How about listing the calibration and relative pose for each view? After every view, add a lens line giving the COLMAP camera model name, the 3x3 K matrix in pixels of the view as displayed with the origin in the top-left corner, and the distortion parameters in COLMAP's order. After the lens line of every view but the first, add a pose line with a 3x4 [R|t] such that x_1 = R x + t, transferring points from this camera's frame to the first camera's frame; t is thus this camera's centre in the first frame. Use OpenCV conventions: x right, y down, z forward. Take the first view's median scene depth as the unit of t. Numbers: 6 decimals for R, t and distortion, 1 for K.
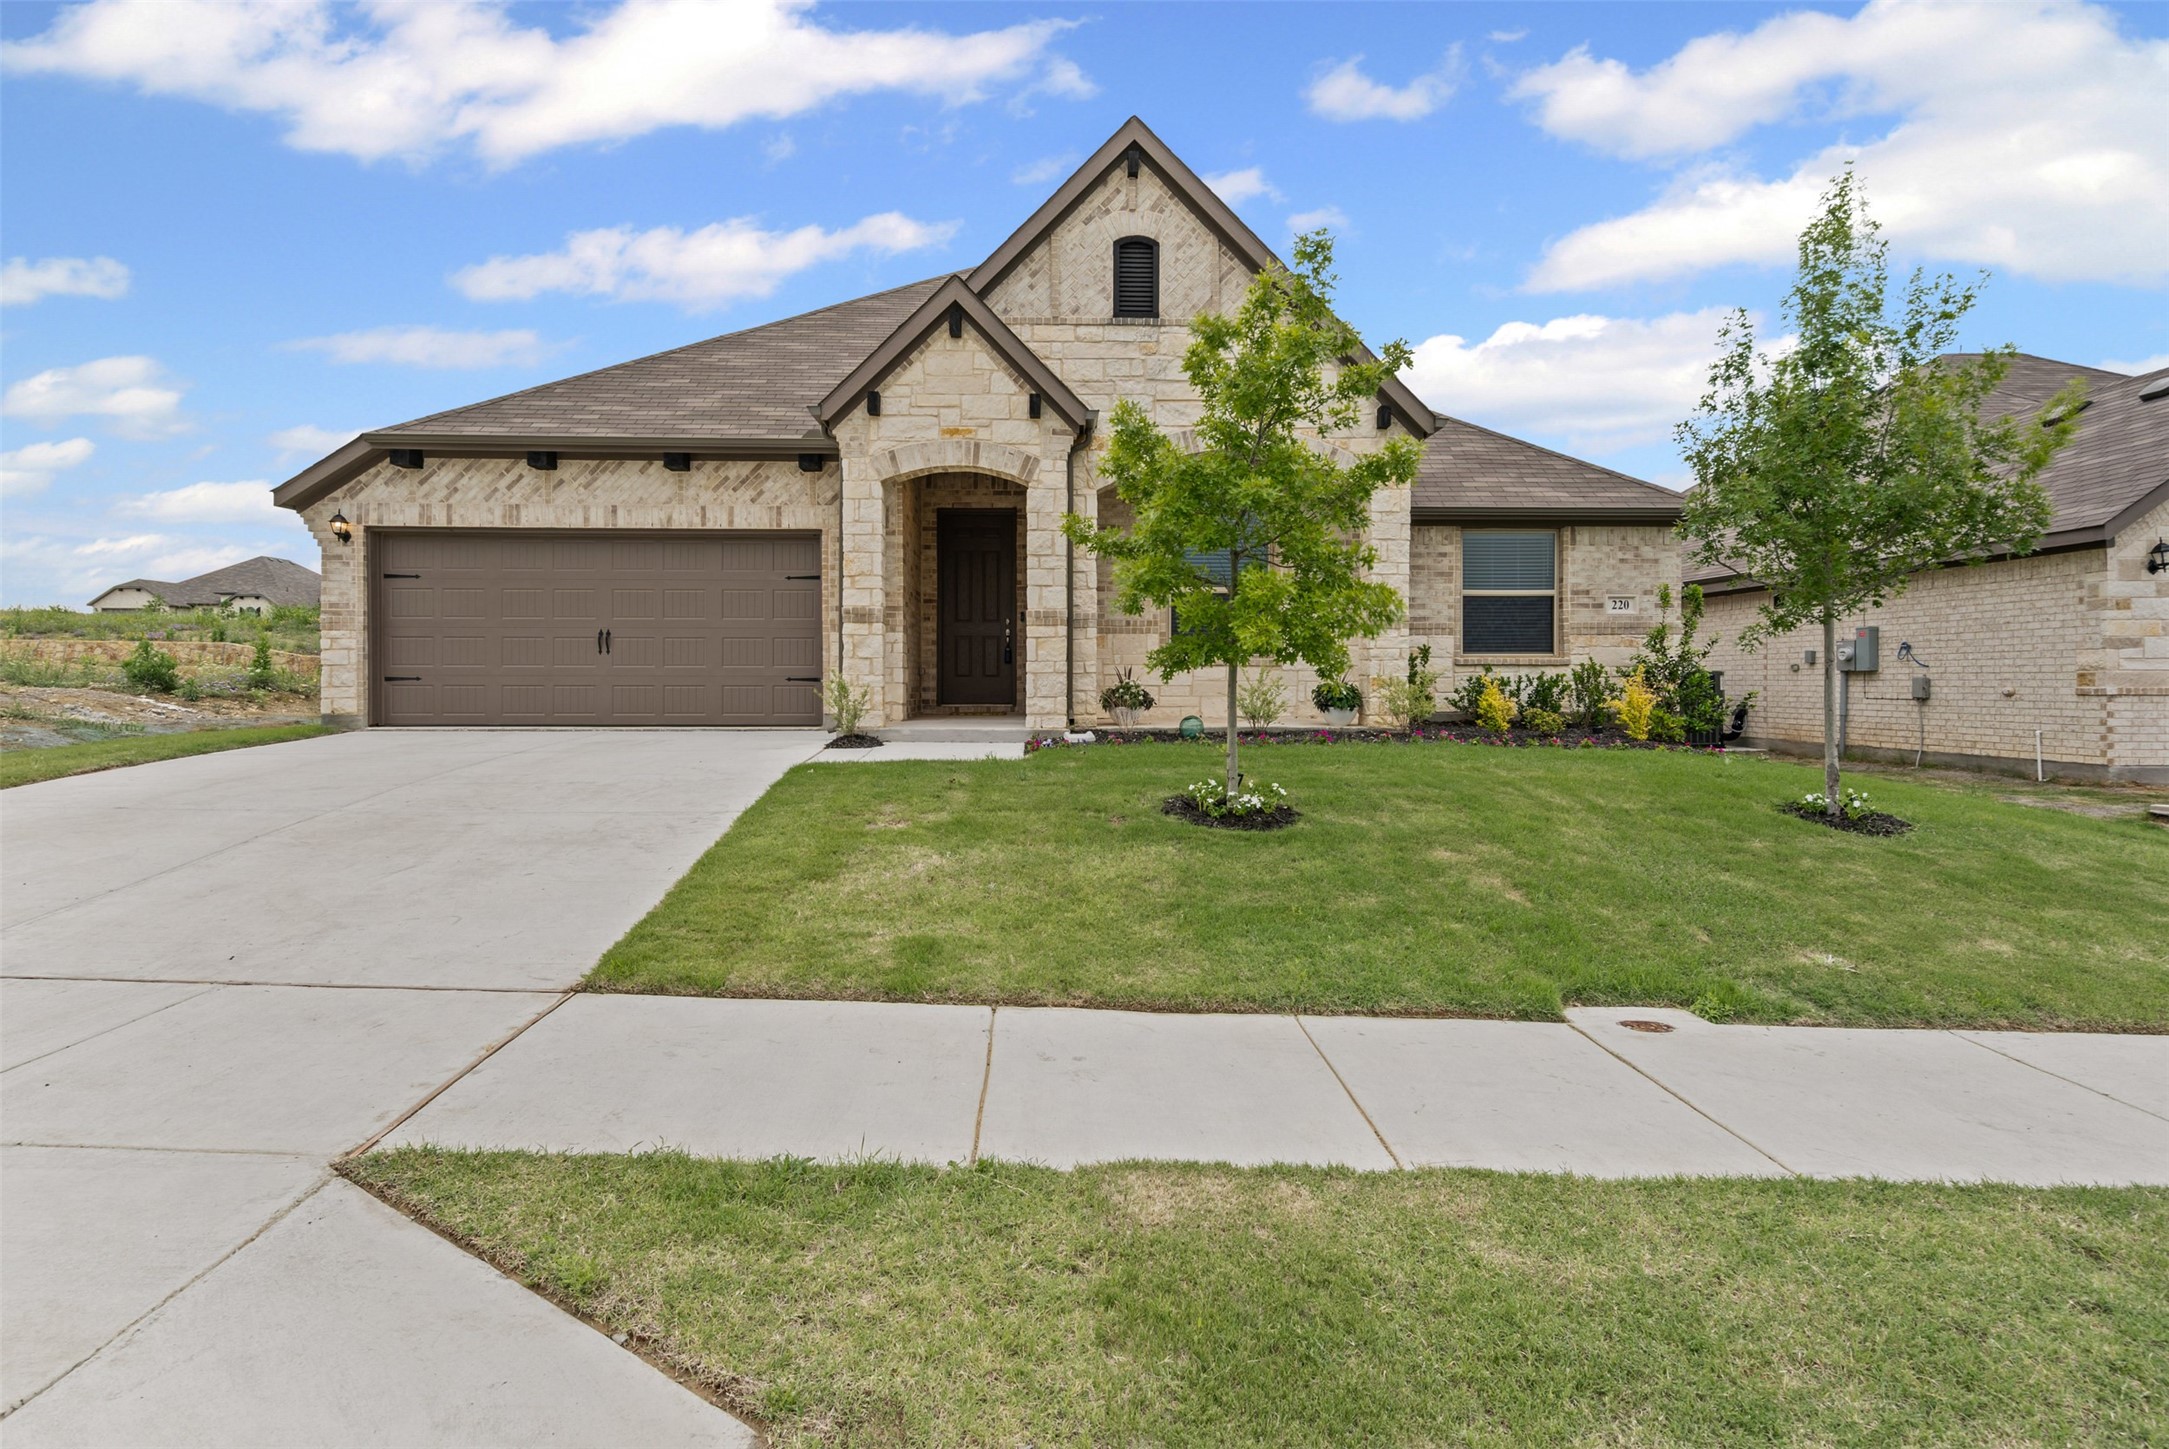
lens RADIAL K [[1106.5, 0, 1078.0], [0, 1106.5, 677.8], [0, 0, 1]] dist [-0.000746, -0.000021]
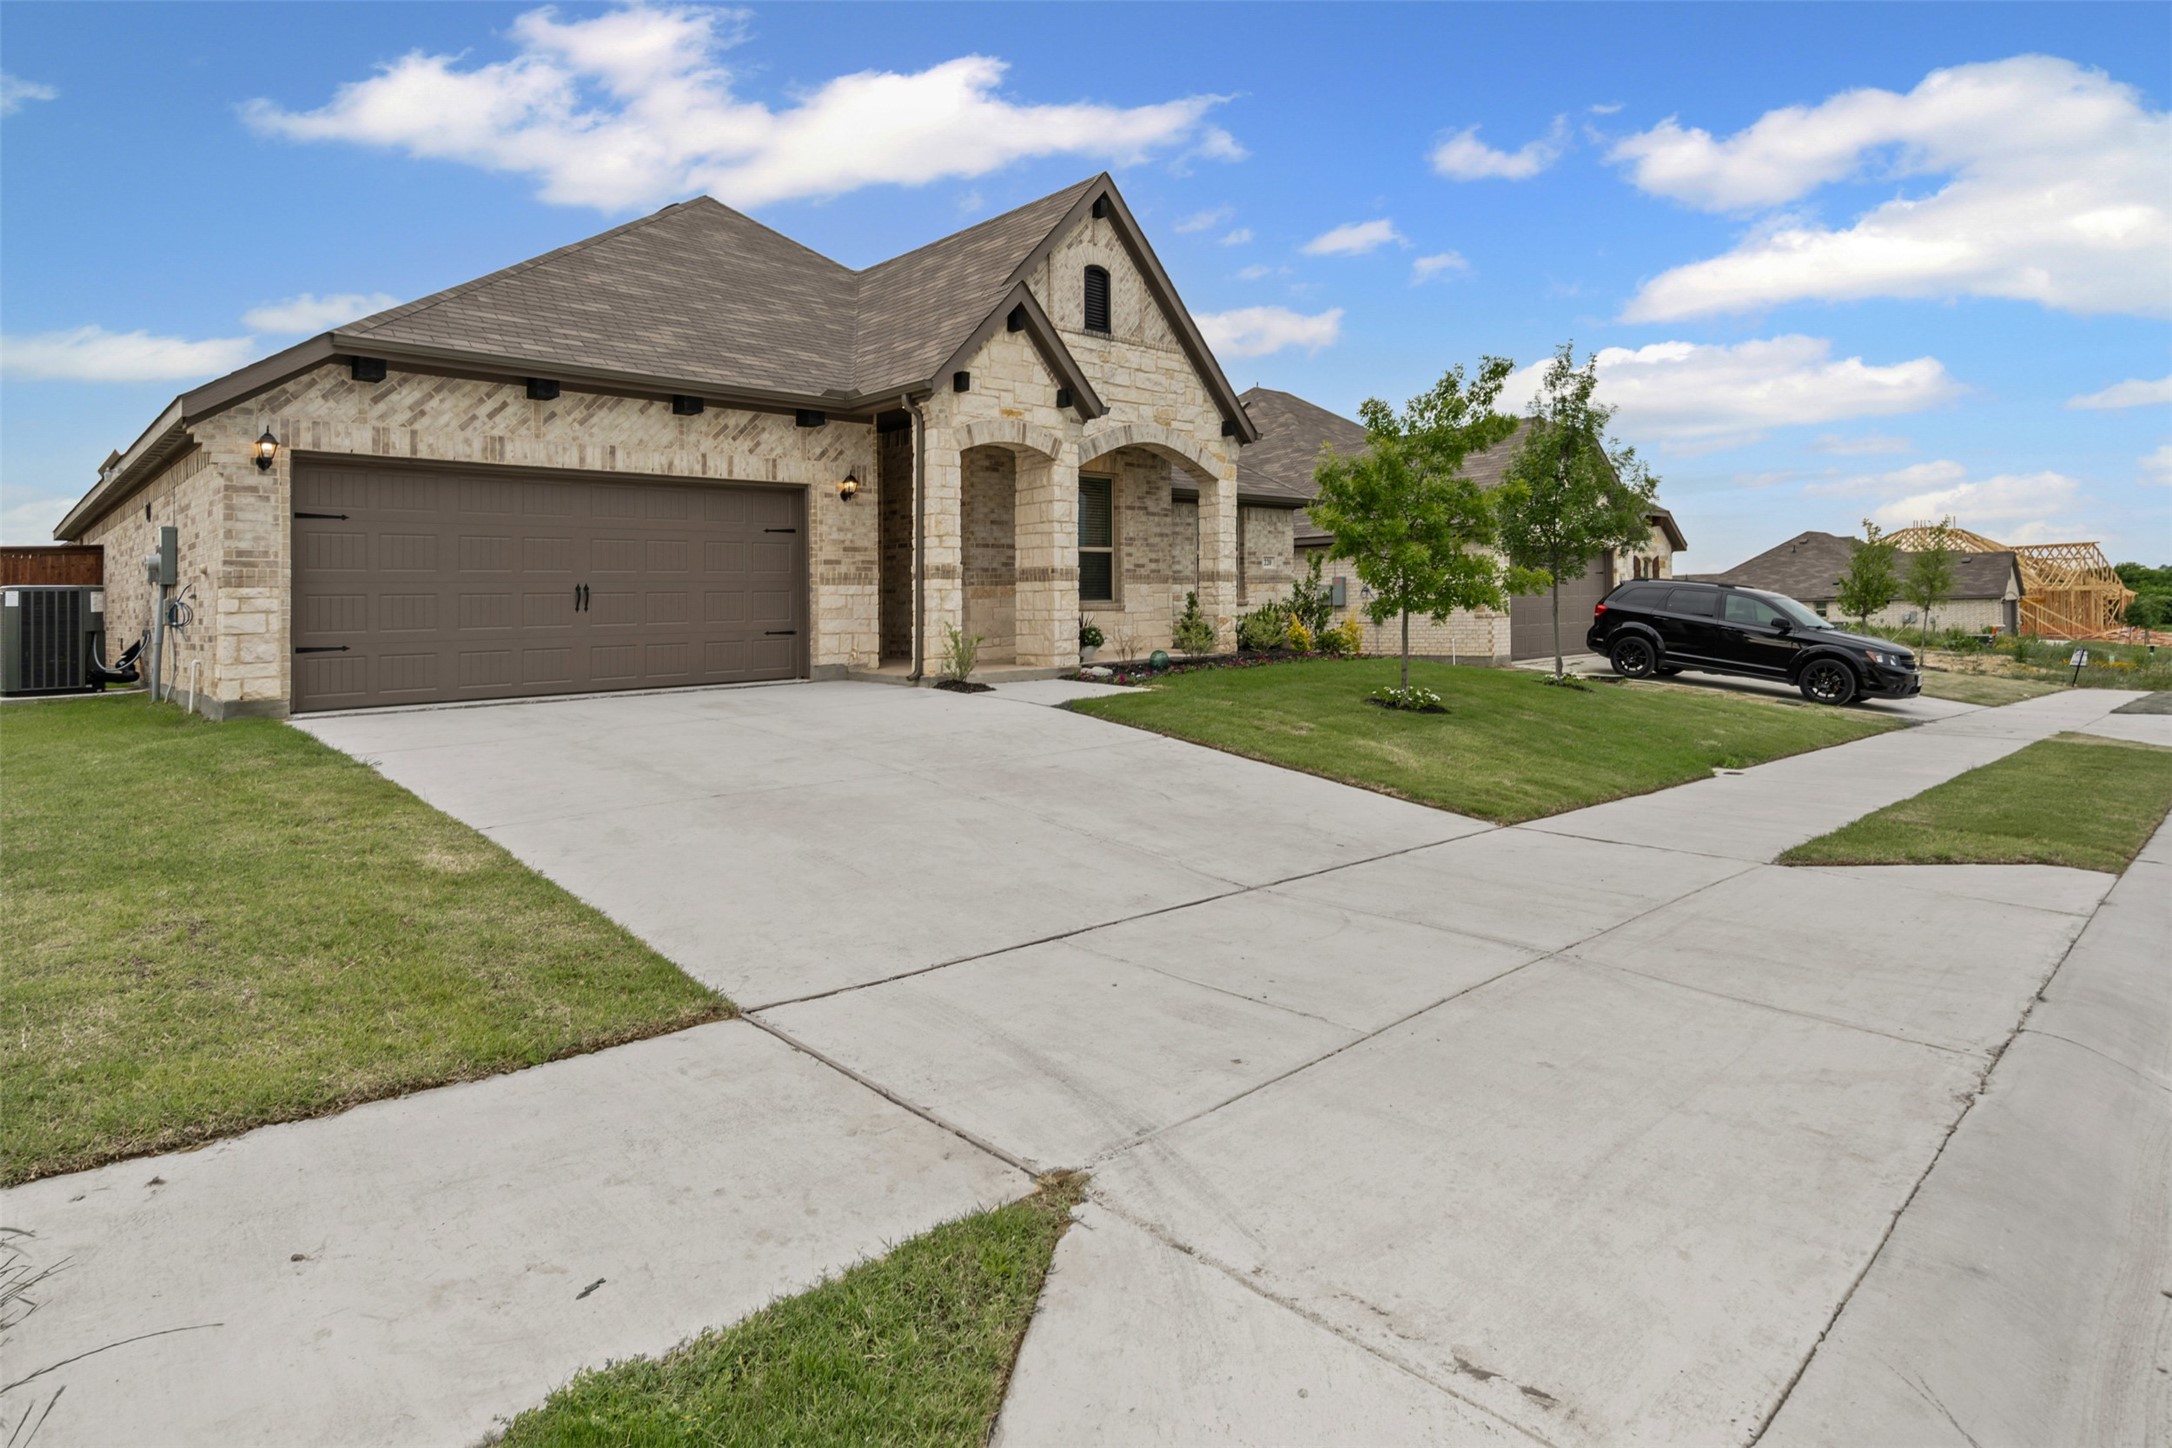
lens RADIAL K [[1165.8, 0, 1043.9], [0, 1165.8, 597.9], [0, 0, 1]] dist [-0.000090, -0.000056]
pose [[0.750690, -0.013248, 0.660522, -0.785870], [0.022736, 0.999725, -0.005789, -0.019064], [-0.660264, 0.019363, 0.750784, 0.059704]]
